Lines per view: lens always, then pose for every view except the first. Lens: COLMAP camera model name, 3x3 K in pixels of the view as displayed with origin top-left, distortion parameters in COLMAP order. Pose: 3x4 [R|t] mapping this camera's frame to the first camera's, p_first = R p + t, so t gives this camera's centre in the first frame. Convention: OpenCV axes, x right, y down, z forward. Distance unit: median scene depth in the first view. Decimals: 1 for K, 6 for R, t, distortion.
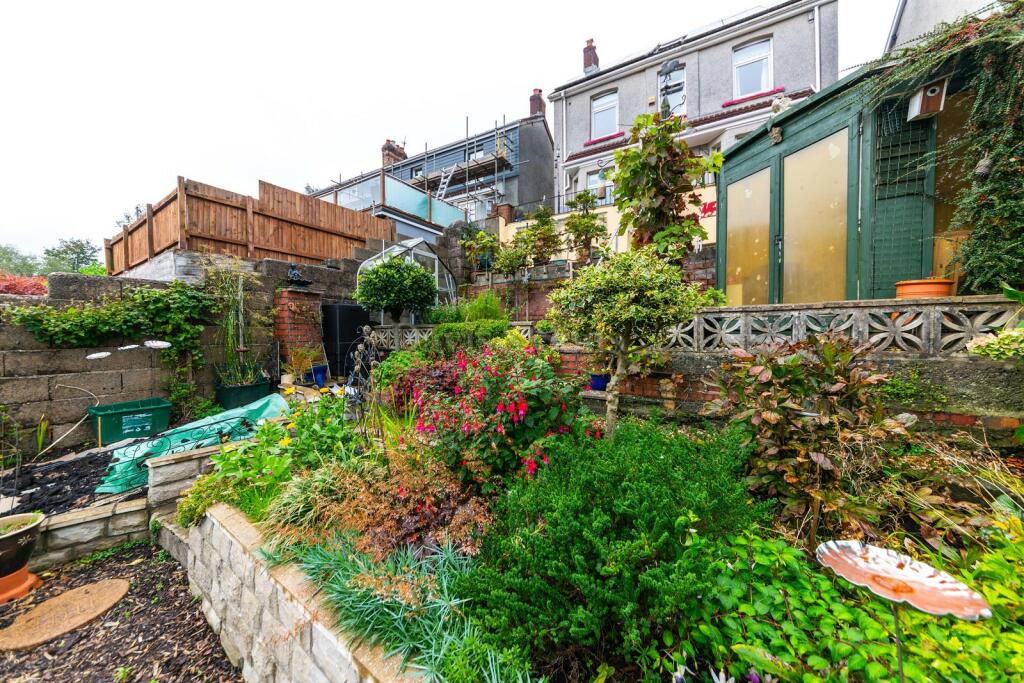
lens RADIAL K [[351.4, 0, 510.9], [0, 351.4, 334.7], [0, 0, 1]] dist [0.000554, 0.000017]
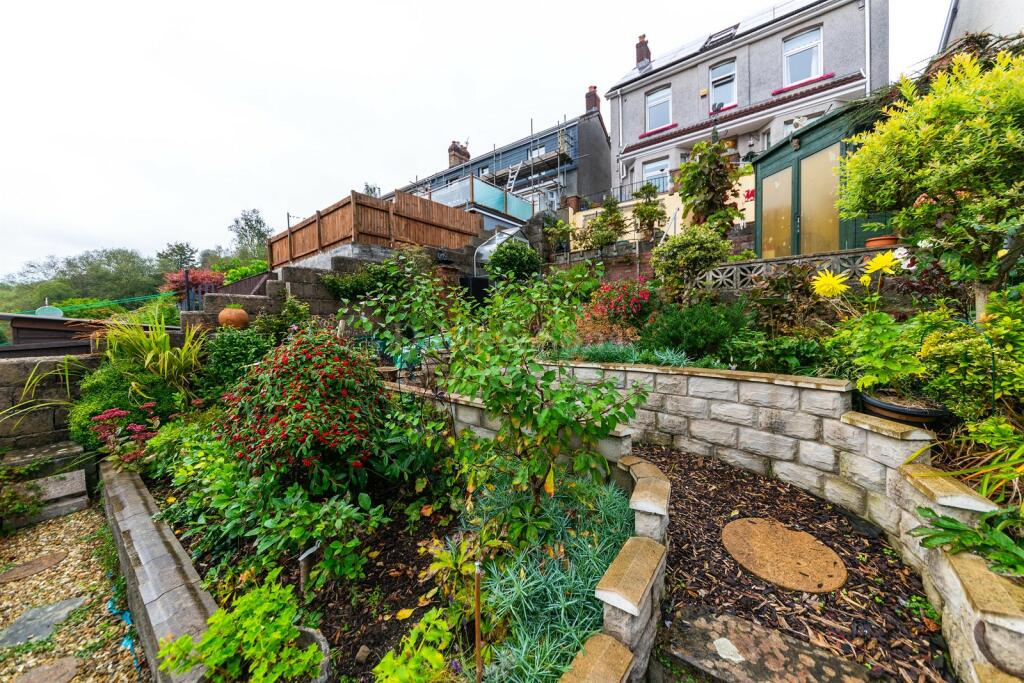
lens RADIAL K [[350.7, 0, 513.2], [0, 350.7, 328.3], [0, 0, 1]] dist [-0.000880, 0.000051]
pose [[0.993070, -0.009811, -0.117110, -0.077920], [0.011577, 0.999829, 0.014411, 0.050817], [0.116949, -0.015667, 0.993014, -0.188282]]
